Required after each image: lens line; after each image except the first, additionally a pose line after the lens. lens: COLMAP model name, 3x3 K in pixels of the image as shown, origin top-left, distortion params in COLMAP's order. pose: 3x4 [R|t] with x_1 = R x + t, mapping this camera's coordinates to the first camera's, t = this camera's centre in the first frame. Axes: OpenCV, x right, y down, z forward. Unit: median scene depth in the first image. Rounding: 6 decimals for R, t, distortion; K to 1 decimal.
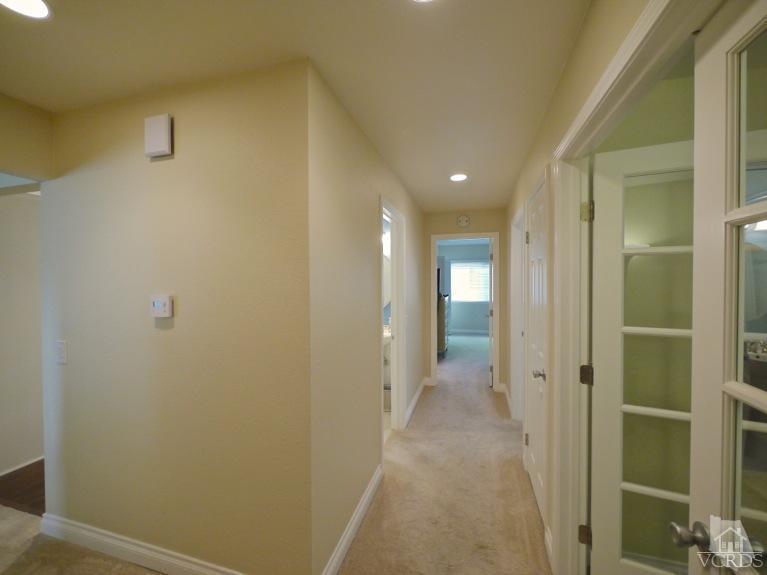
lens RADIAL K [[314.1, 0, 381.8], [0, 314.1, 285.7], [0, 0, 1]] dist [-0.004947, -0.000442]
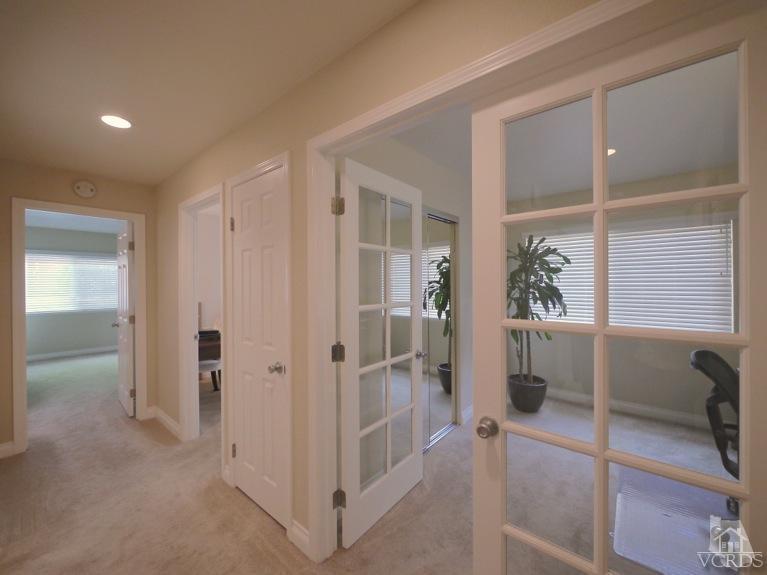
lens RADIAL K [[314.1, 0, 387.4], [0, 314.1, 285.2], [0, 0, 1]] dist [-0.004947, -0.000442]
pose [[0.403741, -0.004346, 0.914863, -0.127440], [0.018263, 0.999828, -0.003311, 0.022857], [-0.914691, 0.018045, 0.403751, 0.170025]]
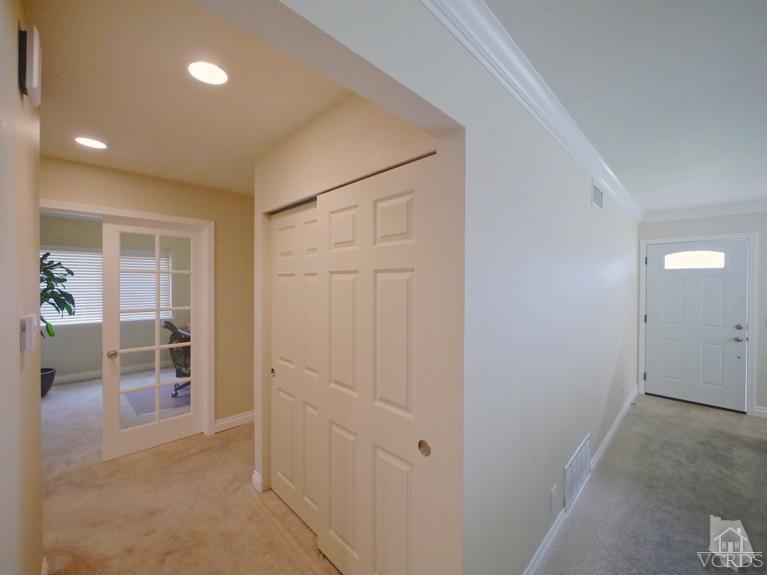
lens RADIAL K [[314.1, 0, 382.4], [0, 314.1, 285.1], [0, 0, 1]] dist [-0.004947, -0.000442]
pose [[-0.865928, 0.003525, 0.500157, -1.127378], [0.016071, 0.999655, 0.020778, -0.017536], [-0.499911, 0.026030, -0.865685, 0.740532]]
